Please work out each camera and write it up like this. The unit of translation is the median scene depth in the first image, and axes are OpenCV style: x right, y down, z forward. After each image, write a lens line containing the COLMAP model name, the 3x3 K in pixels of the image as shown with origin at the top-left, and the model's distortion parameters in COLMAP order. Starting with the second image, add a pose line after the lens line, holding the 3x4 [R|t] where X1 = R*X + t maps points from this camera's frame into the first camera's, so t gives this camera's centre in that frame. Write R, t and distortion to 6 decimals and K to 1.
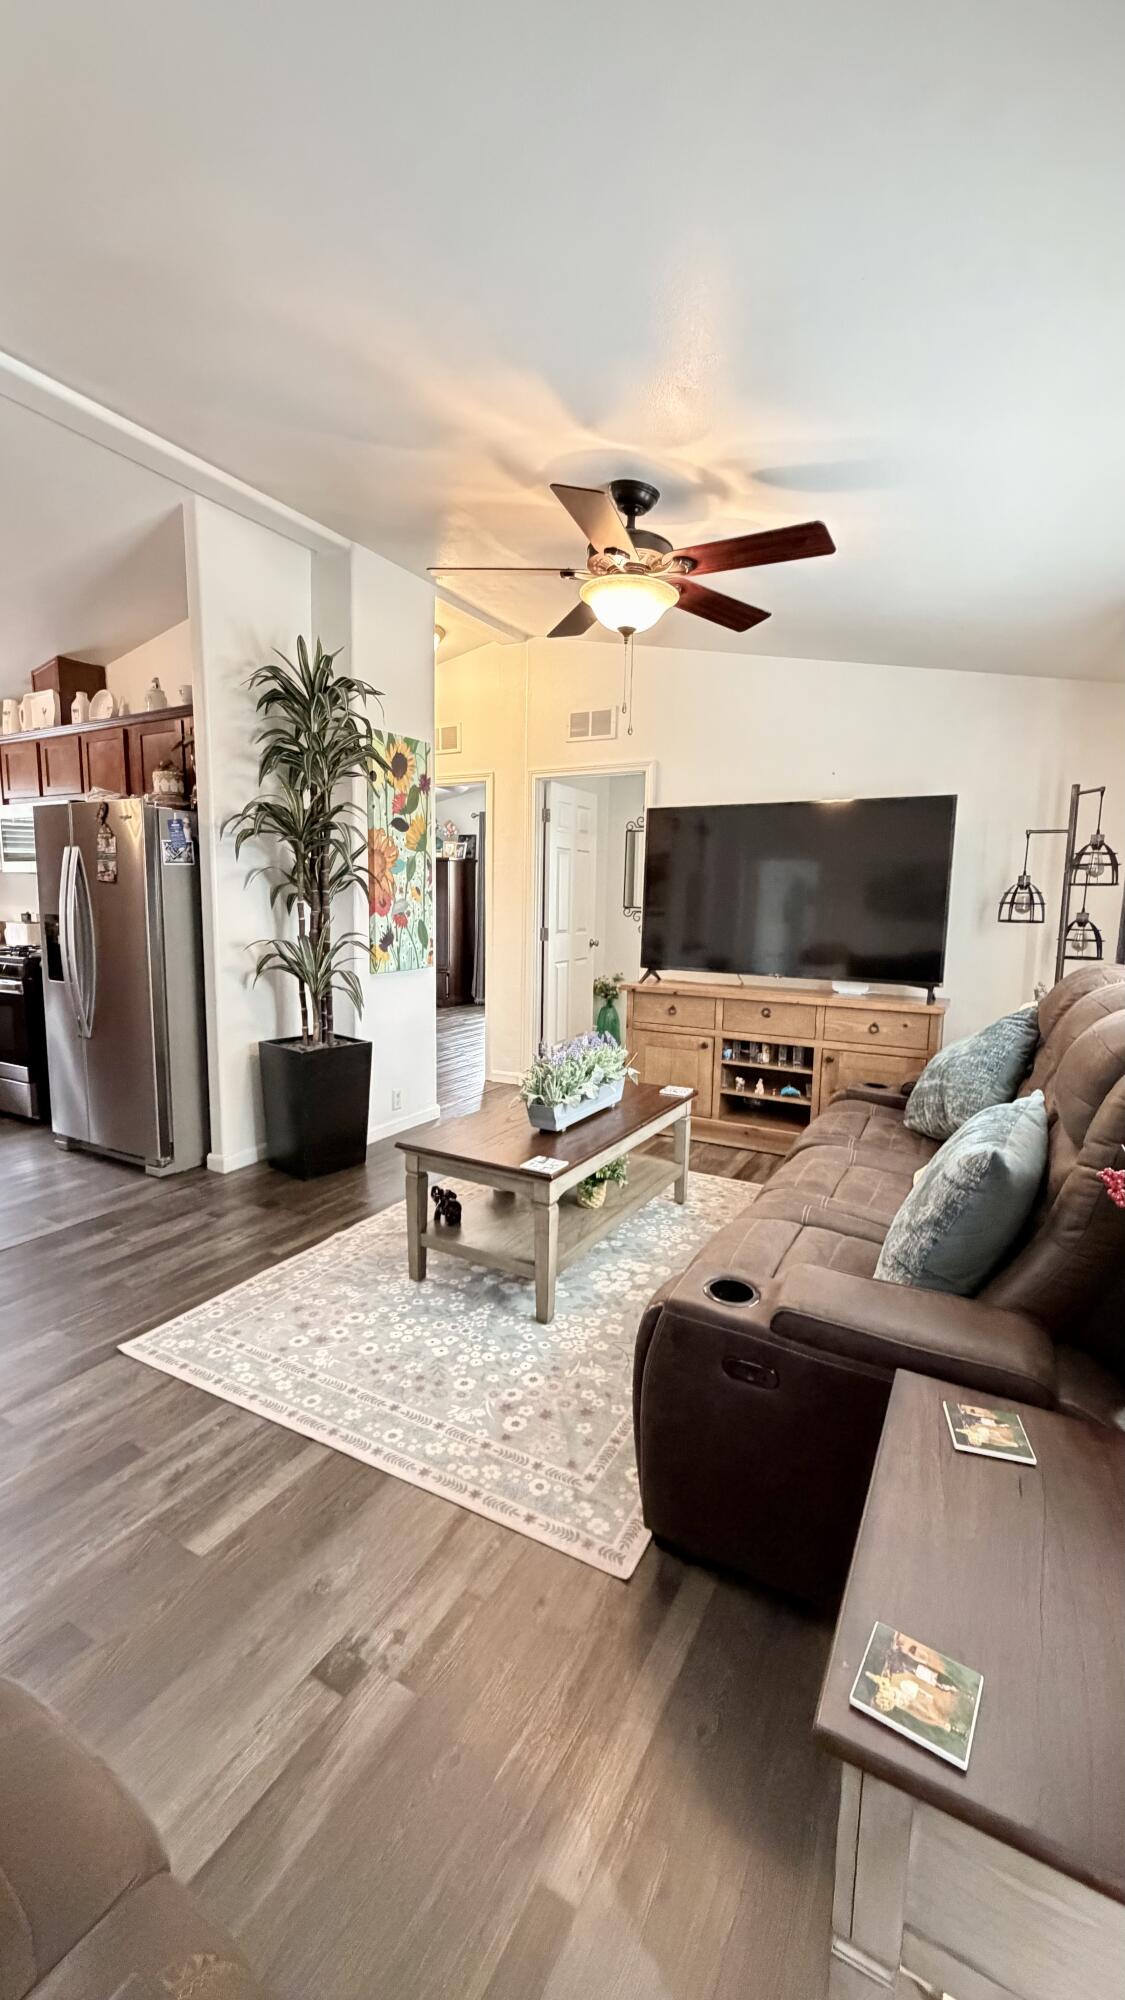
lens RADIAL K [[796.8, 0, 560.1], [0, 796.8, 991.8], [0, 0, 1]] dist [0.002238, -0.001448]
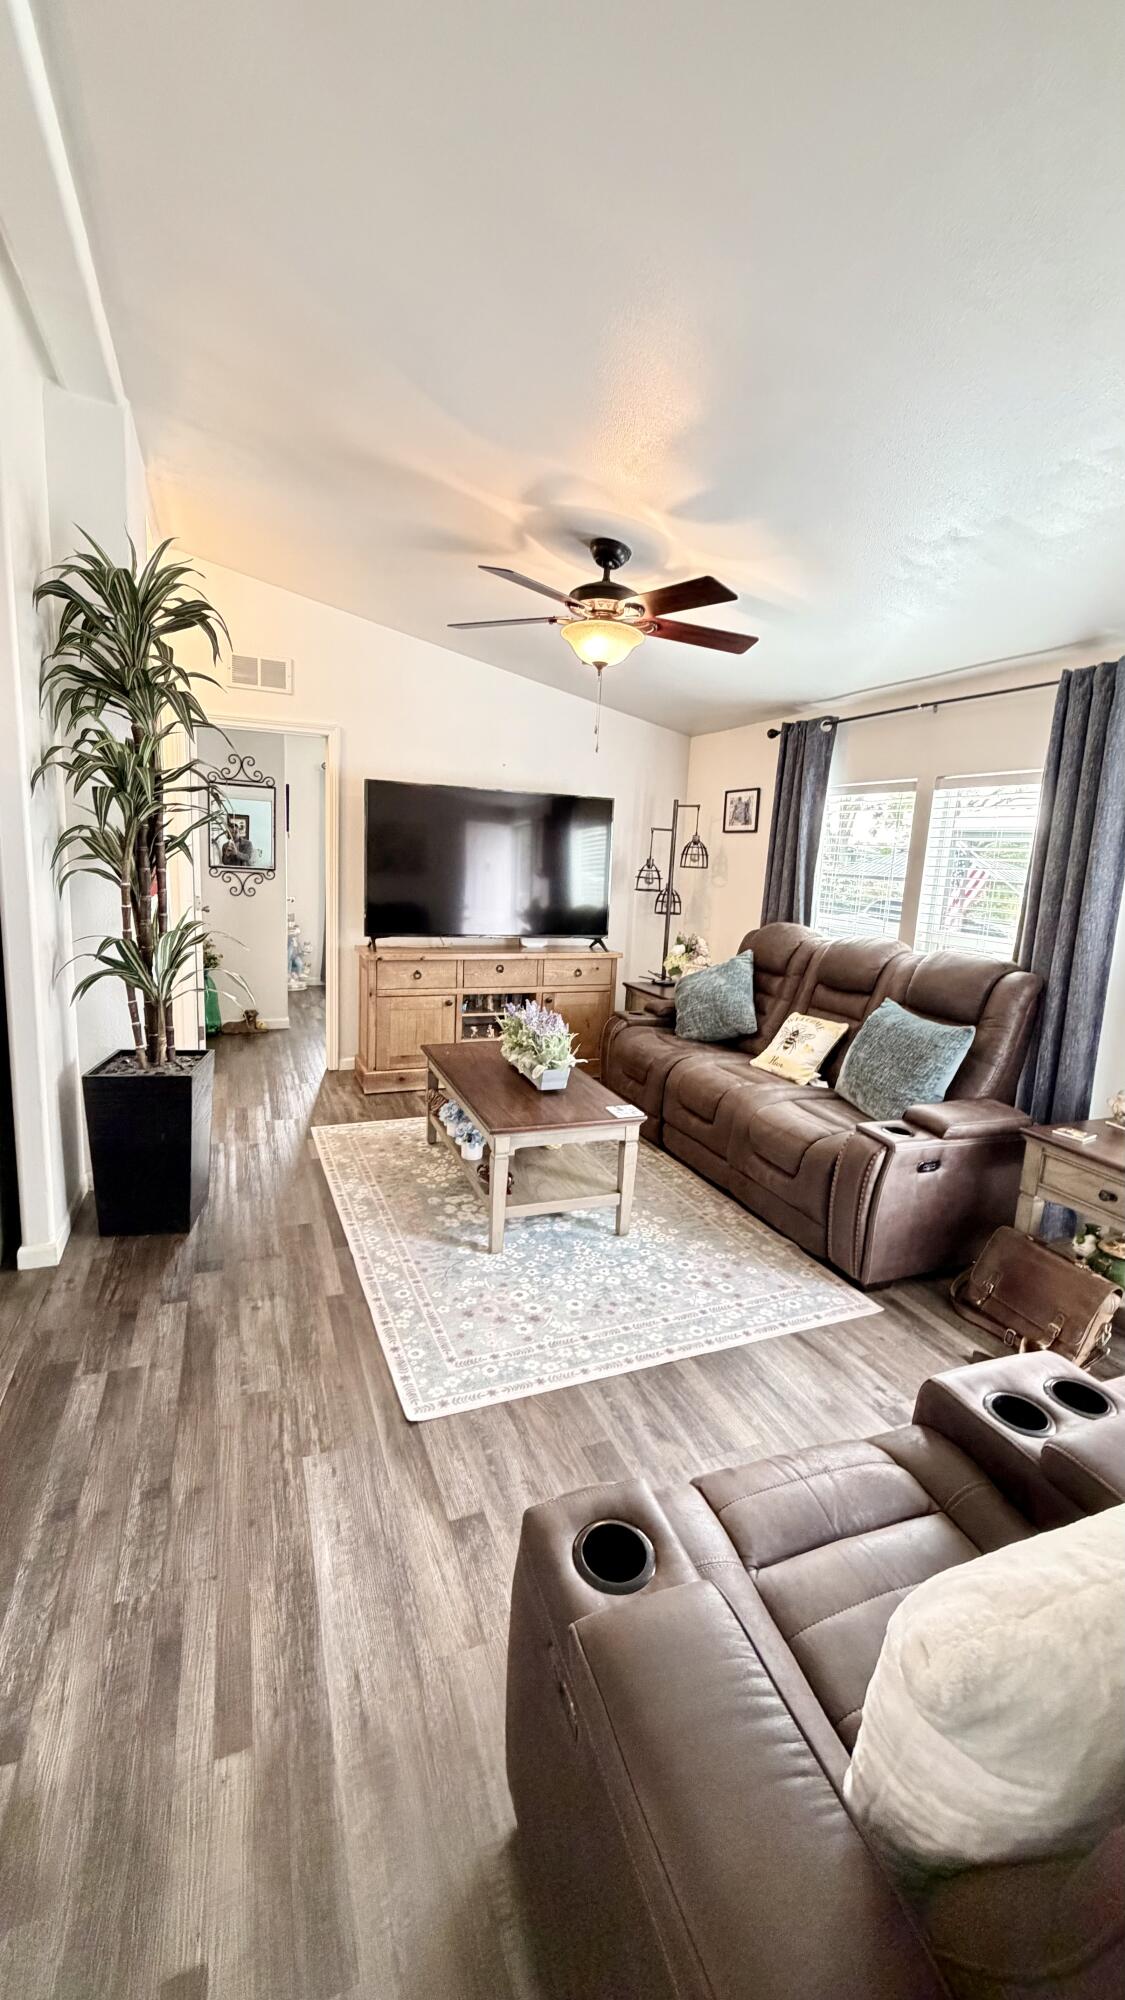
lens RADIAL K [[796.8, 0, 556.2], [0, 796.8, 992.1], [0, 0, 1]] dist [0.002238, -0.001448]
pose [[0.625694, -0.119905, 0.770798, -0.664992], [0.056777, 0.992495, 0.108304, -0.069039], [-0.778000, -0.024001, 0.627806, 0.203814]]
